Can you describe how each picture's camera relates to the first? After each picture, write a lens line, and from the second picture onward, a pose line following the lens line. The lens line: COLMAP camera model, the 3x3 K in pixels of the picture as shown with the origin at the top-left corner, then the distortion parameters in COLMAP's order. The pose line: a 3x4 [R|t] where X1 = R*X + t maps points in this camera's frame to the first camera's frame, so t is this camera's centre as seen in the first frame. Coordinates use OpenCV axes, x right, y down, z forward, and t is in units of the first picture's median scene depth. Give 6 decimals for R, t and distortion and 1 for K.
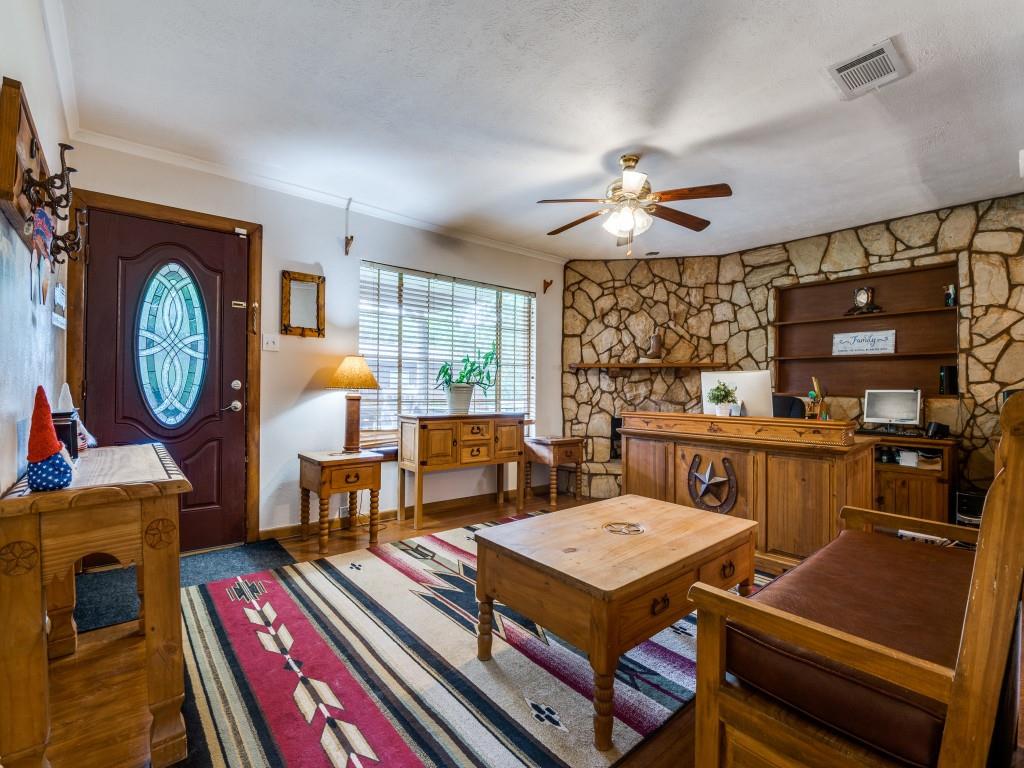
lens RADIAL K [[470.0, 0, 511.4], [0, 470.0, 386.5], [0, 0, 1]] dist [-0.024504, -0.002169]
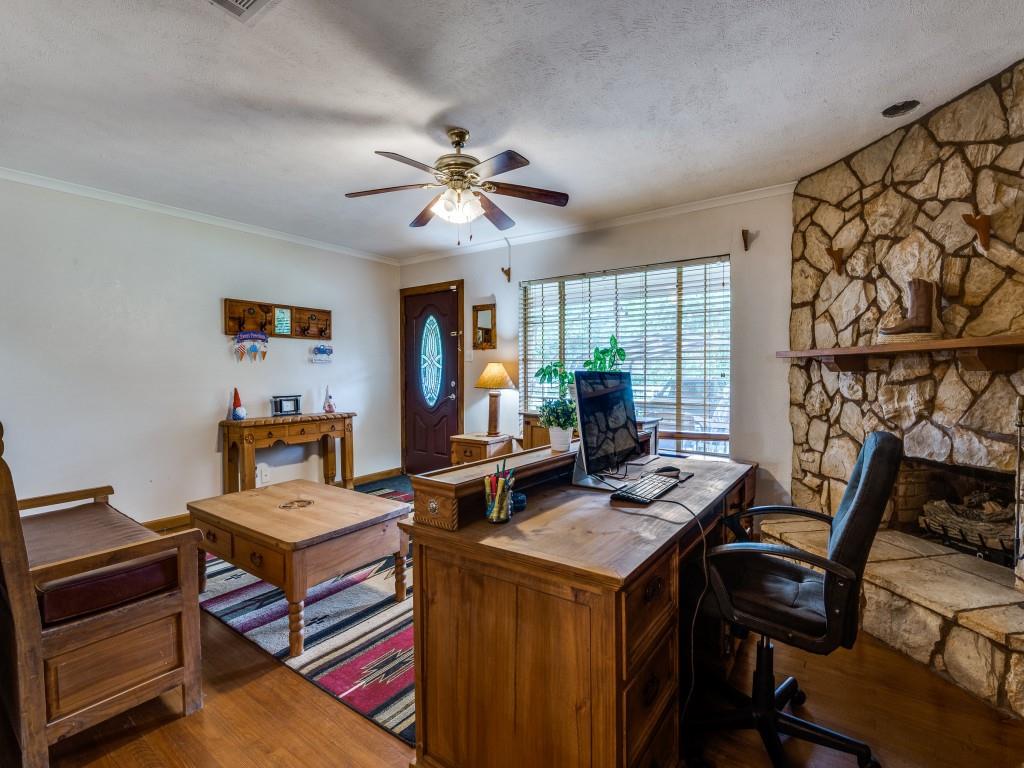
lens RADIAL K [[470.0, 0, 510.8], [0, 470.0, 379.7], [0, 0, 1]] dist [-0.024504, -0.002169]
pose [[0.234551, 0.008005, -0.972071, 0.633591], [0.005793, 0.999937, 0.009632, -0.019761], [0.972087, -0.007891, 0.234490, 0.498231]]
